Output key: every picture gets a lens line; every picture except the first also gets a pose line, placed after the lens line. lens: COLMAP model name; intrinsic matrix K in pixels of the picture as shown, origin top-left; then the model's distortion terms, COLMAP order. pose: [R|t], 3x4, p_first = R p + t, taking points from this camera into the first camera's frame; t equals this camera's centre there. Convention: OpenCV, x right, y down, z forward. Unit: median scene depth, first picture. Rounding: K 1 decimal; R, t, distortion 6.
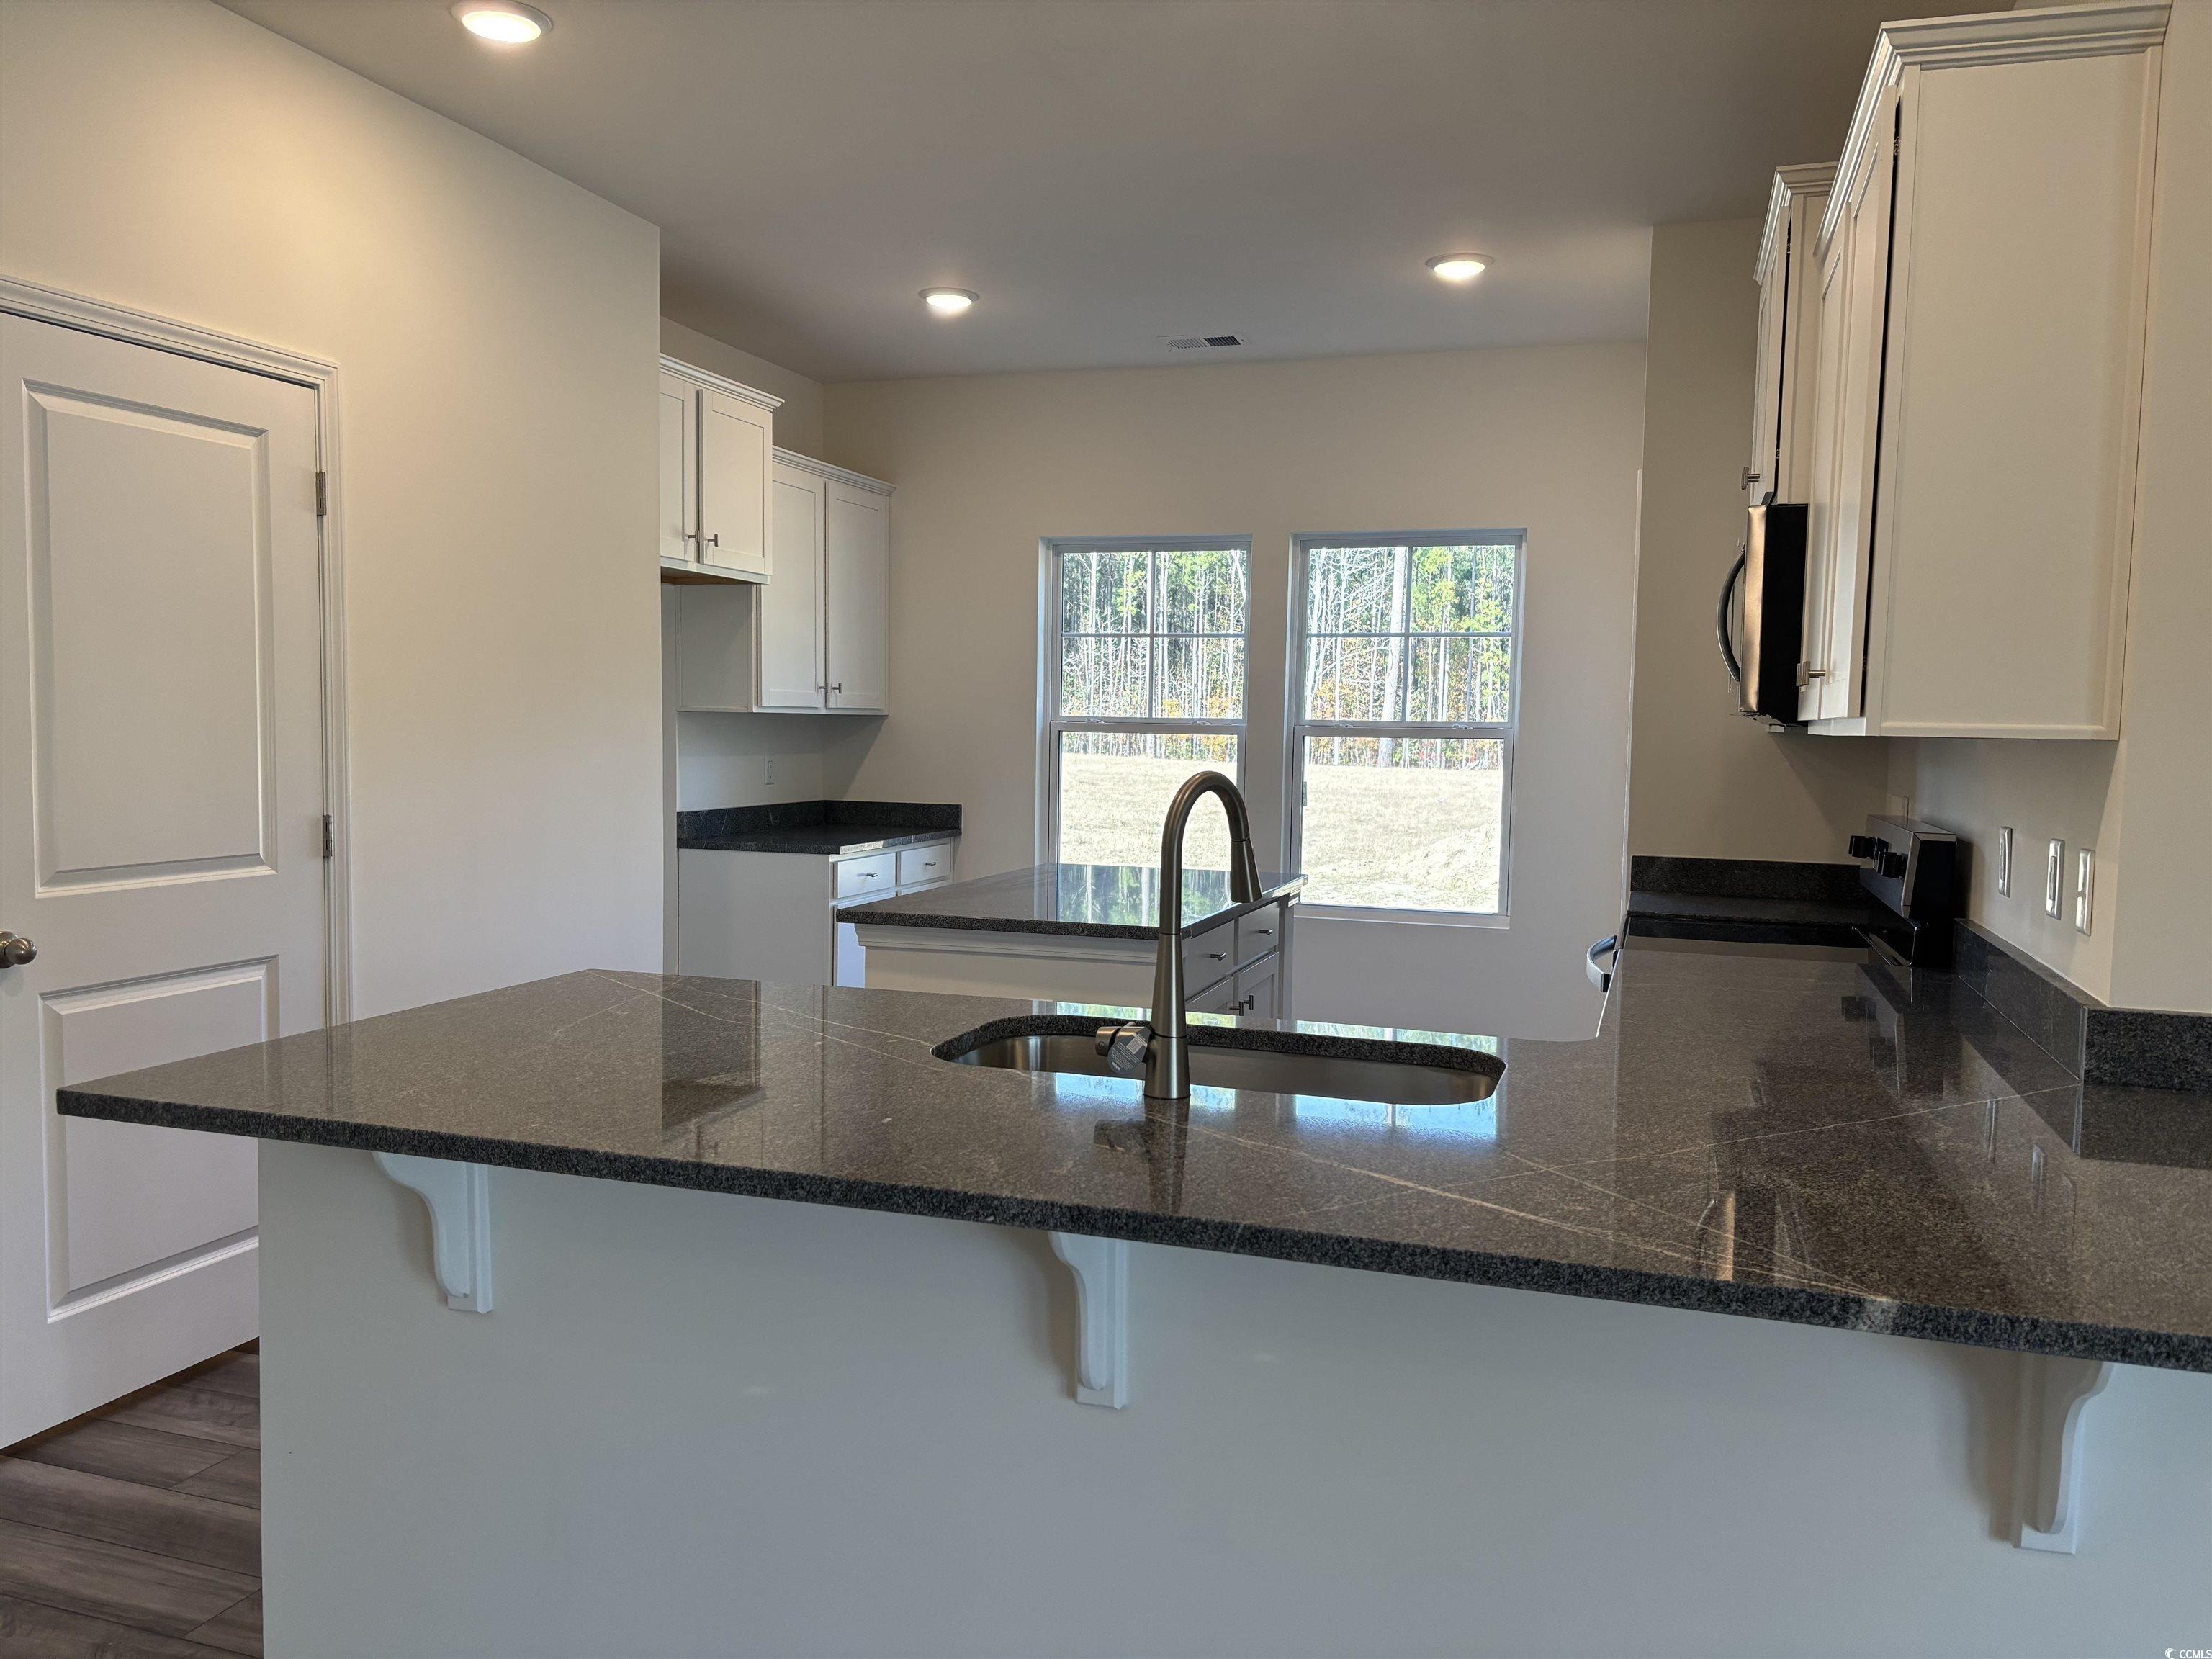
lens RADIAL K [[1680.3, 0, 1100.1], [0, 1680.3, 825.6], [0, 0, 1]] dist [0.066642, -0.060796]
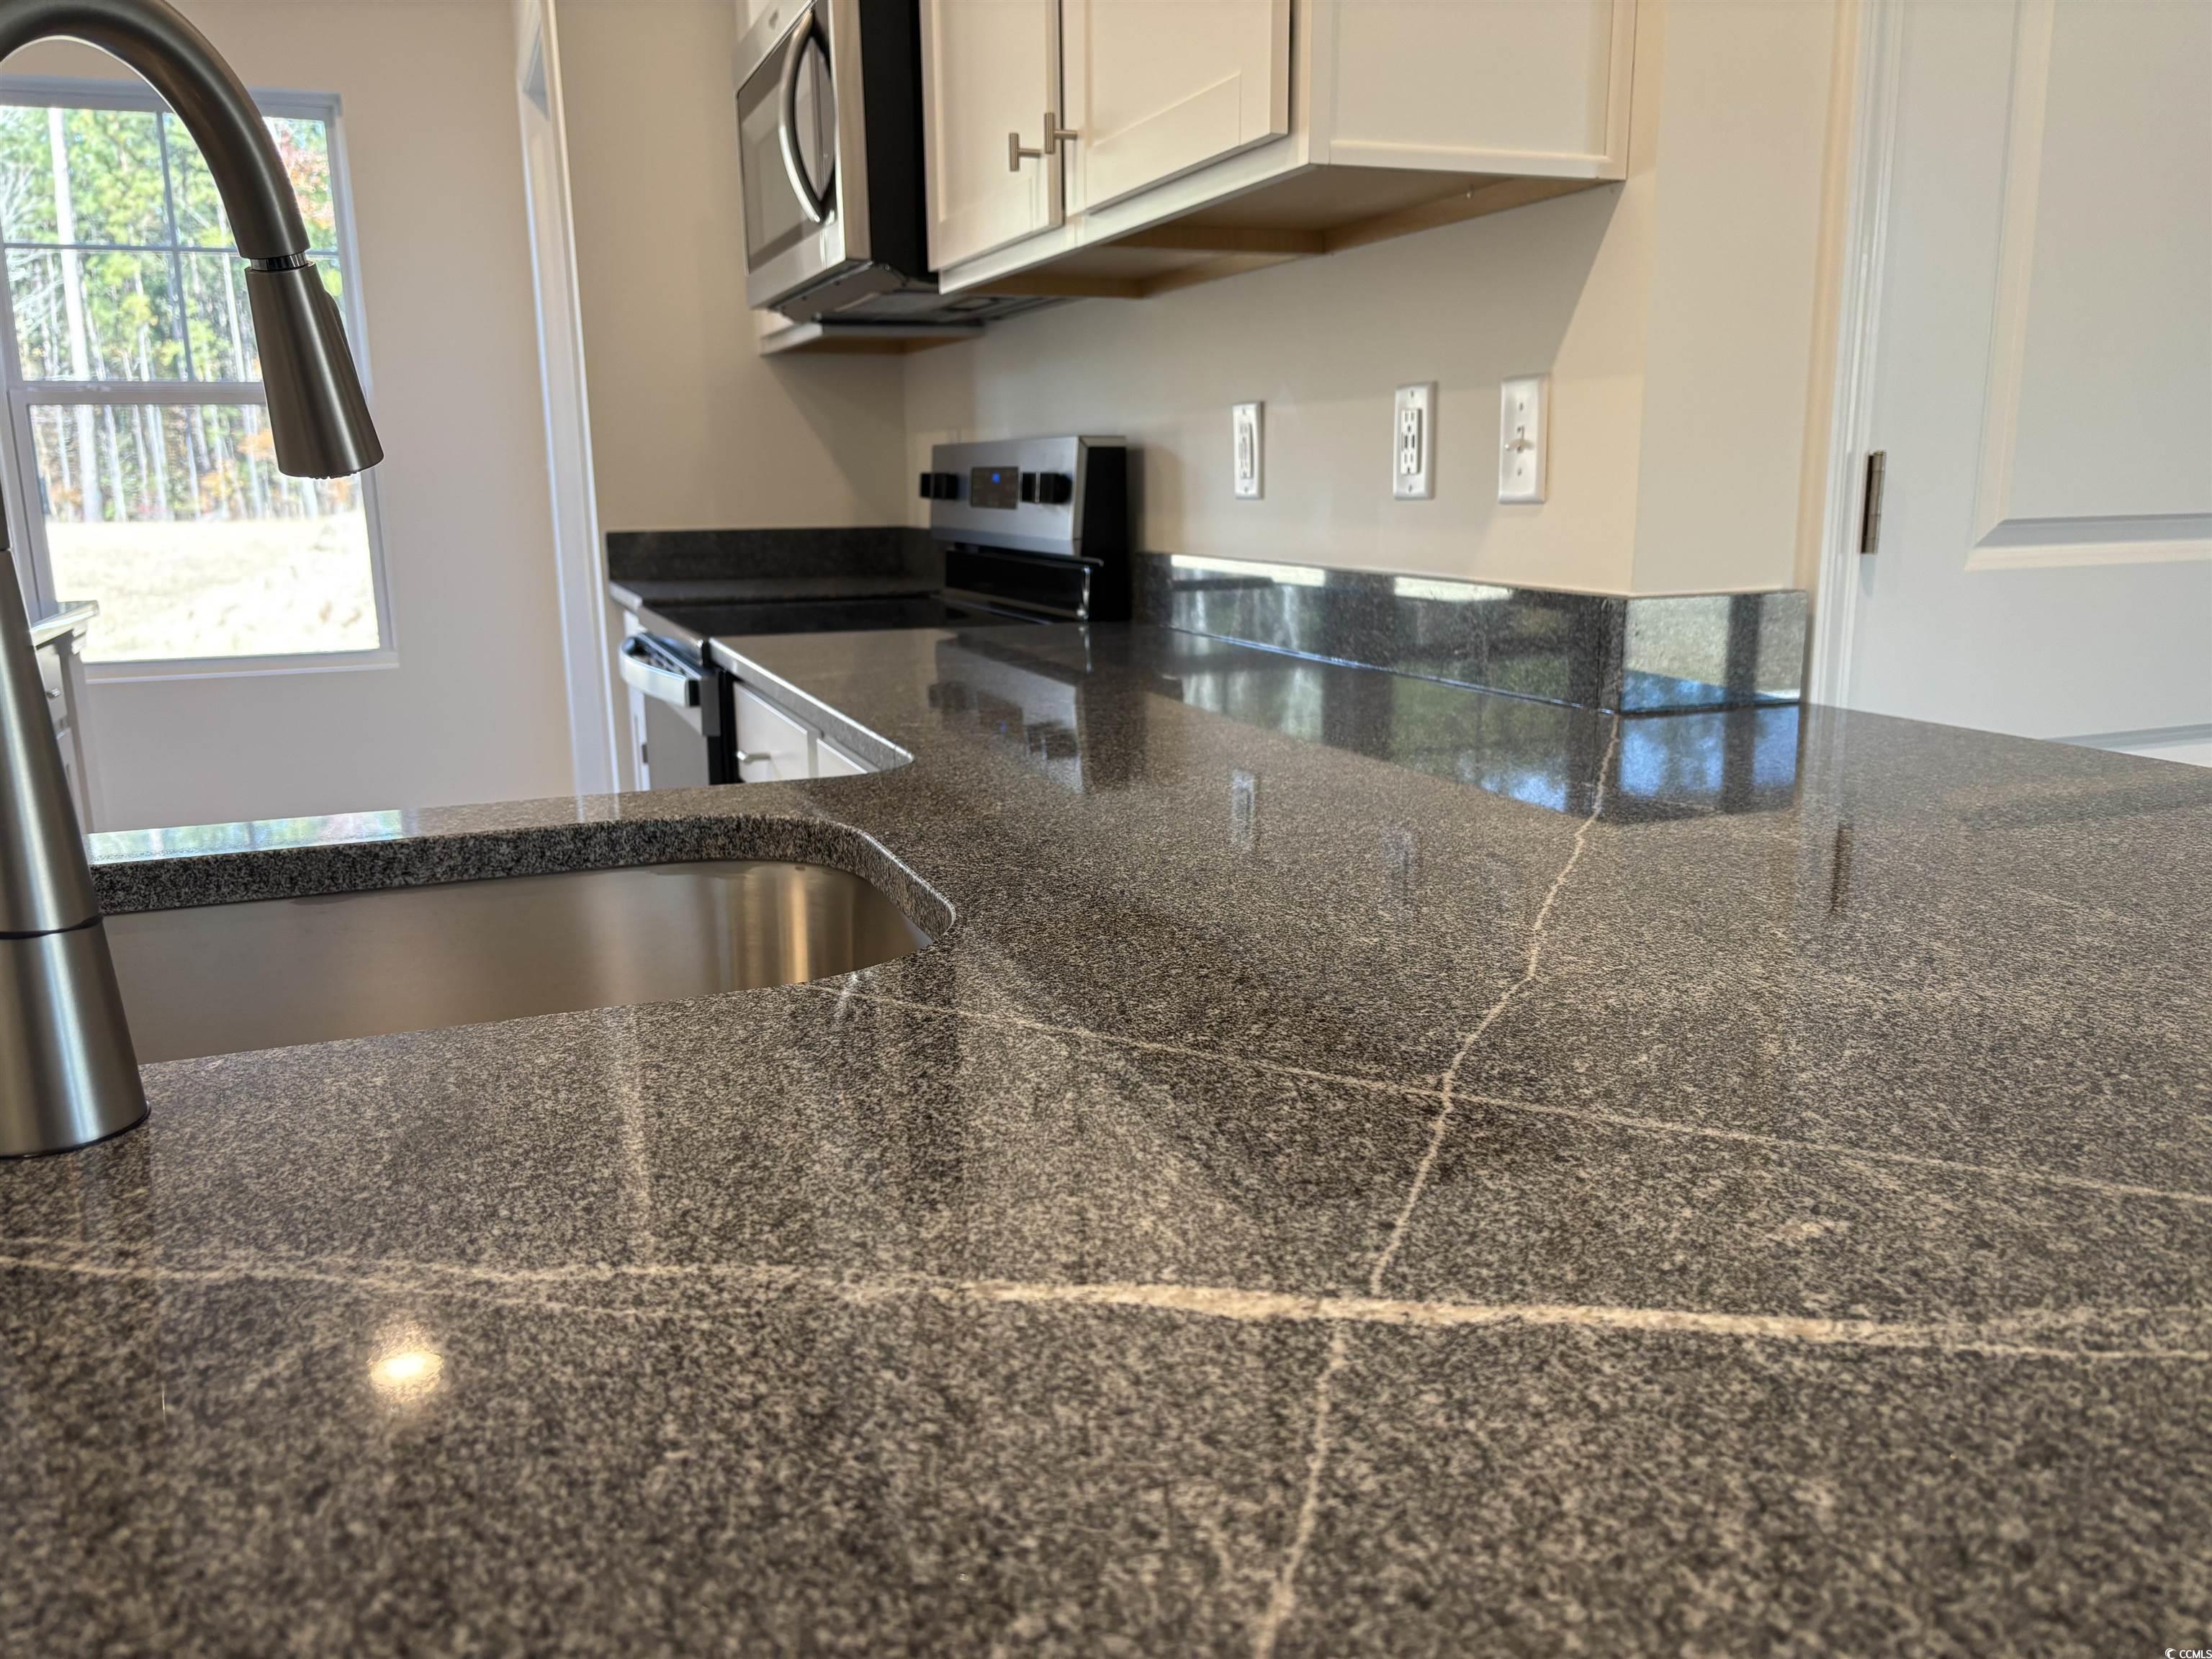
lens RADIAL K [[1680.3, 0, 1096.5], [0, 1680.3, 832.9], [0, 0, 1]] dist [0.066642, -0.060796]
pose [[0.767242, -0.161695, 0.620640, 0.003354], [0.067197, 0.982638, 0.172936, 0.046500], [-0.637827, -0.090979, 0.764787, 0.420450]]
